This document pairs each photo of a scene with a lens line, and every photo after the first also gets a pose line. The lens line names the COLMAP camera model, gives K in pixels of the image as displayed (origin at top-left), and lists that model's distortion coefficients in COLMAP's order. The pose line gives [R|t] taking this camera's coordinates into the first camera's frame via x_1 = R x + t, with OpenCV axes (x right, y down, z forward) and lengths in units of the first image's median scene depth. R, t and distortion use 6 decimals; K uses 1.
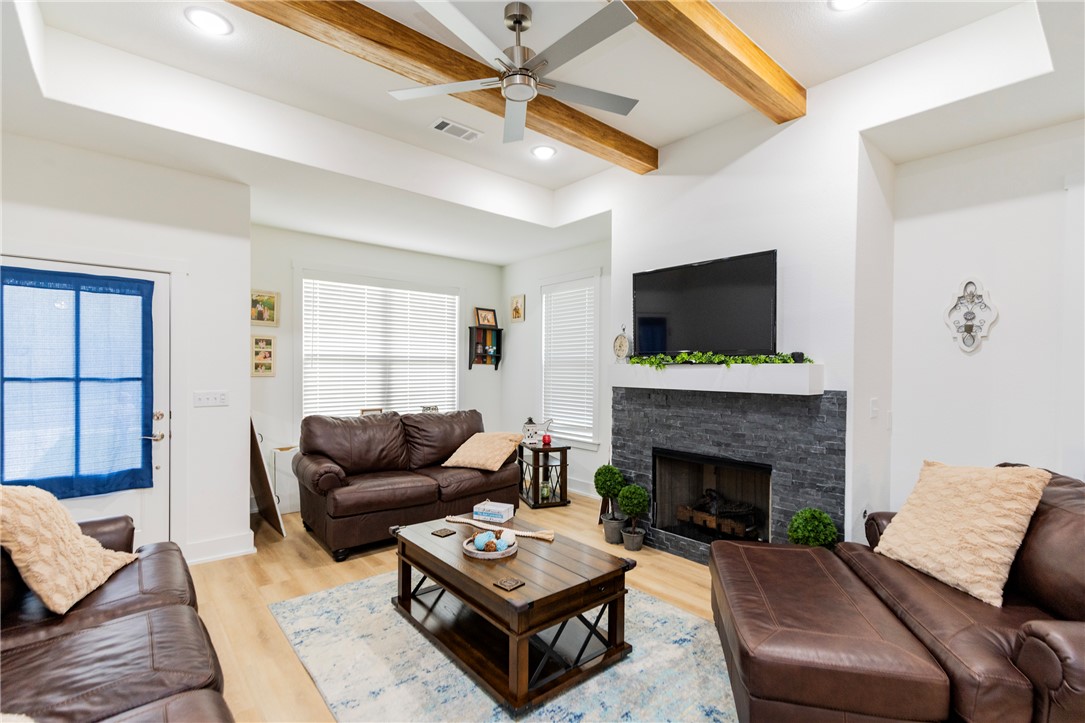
lens RADIAL K [[490.1, 0, 547.2], [0, 490.1, 368.9], [0, 0, 1]] dist [0.007652, 0.000094]
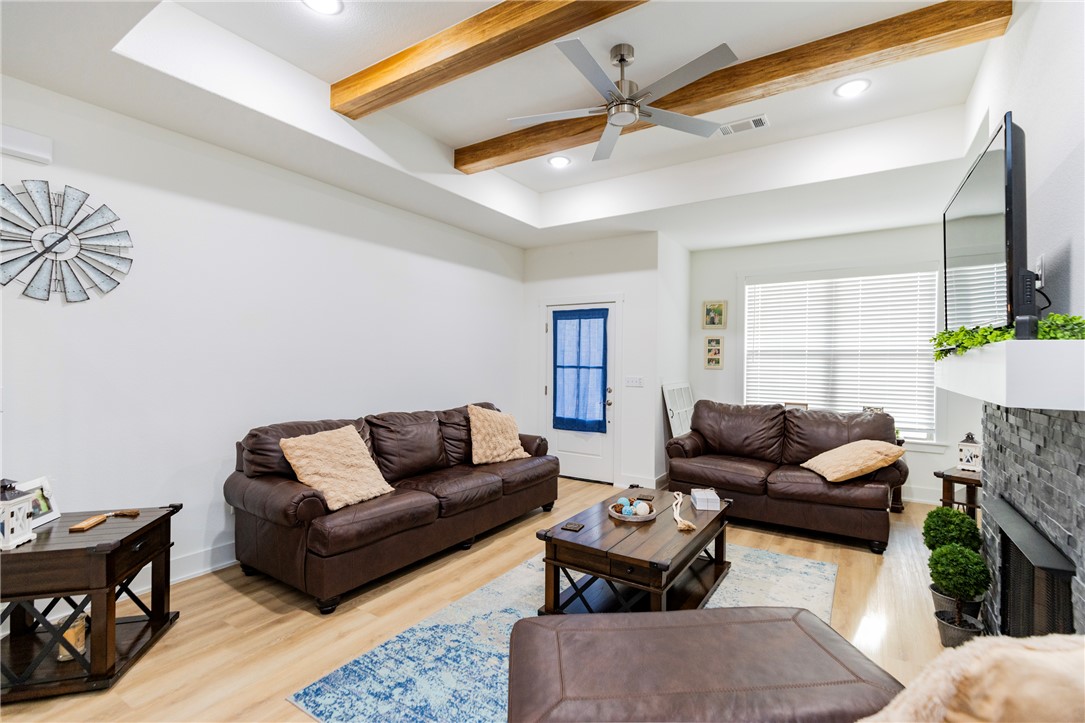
lens RADIAL K [[490.1, 0, 564.1], [0, 490.1, 362.4], [0, 0, 1]] dist [0.007652, 0.000094]
pose [[0.292924, -0.002666, -0.956132, 0.624633], [-0.010623, 0.999925, -0.006042, 0.012202], [0.956077, 0.011927, 0.292874, 0.329165]]
